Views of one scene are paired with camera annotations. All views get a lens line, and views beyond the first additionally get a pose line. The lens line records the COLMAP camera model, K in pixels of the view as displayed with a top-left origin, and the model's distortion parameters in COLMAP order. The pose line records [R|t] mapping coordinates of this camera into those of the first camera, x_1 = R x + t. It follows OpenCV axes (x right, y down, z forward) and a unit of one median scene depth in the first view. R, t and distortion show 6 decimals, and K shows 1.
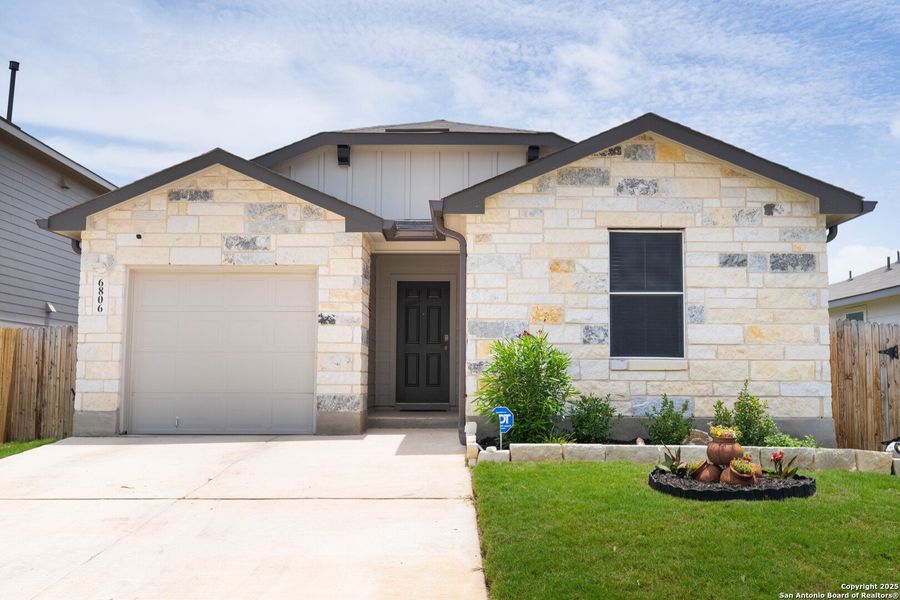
lens RADIAL K [[844.6, 0, 449.1], [0, 844.6, 297.5], [0, 0, 1]] dist [-0.005664, 0.000000]
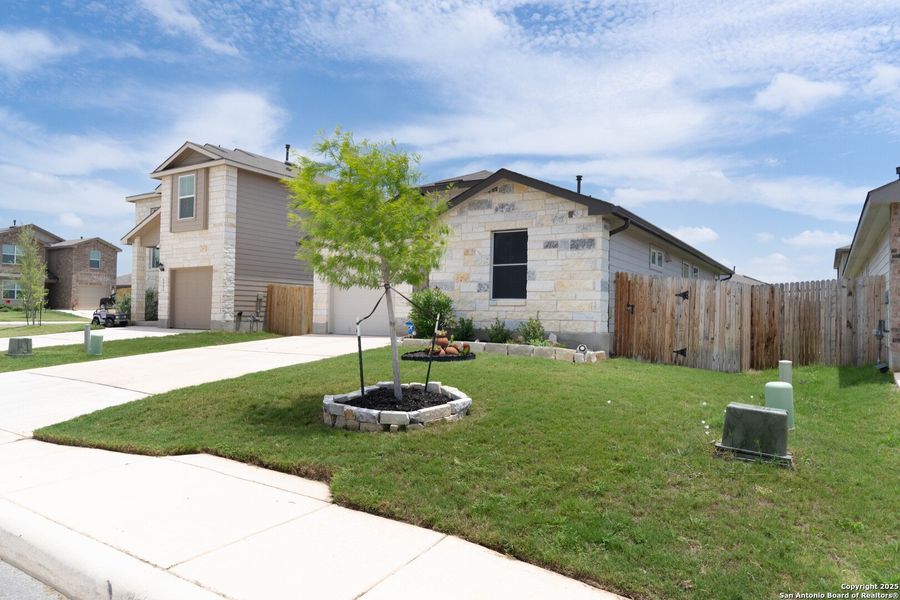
lens RADIAL K [[583.3, 0, 450.5], [0, 583.3, 305.8], [0, 0, 1]] dist [-0.001502, 0.001798]
pose [[0.846502, 0.002358, -0.532380, 0.814253], [0.038268, 0.997134, 0.065263, -0.003514], [0.531009, -0.075619, 0.843986, -0.171055]]
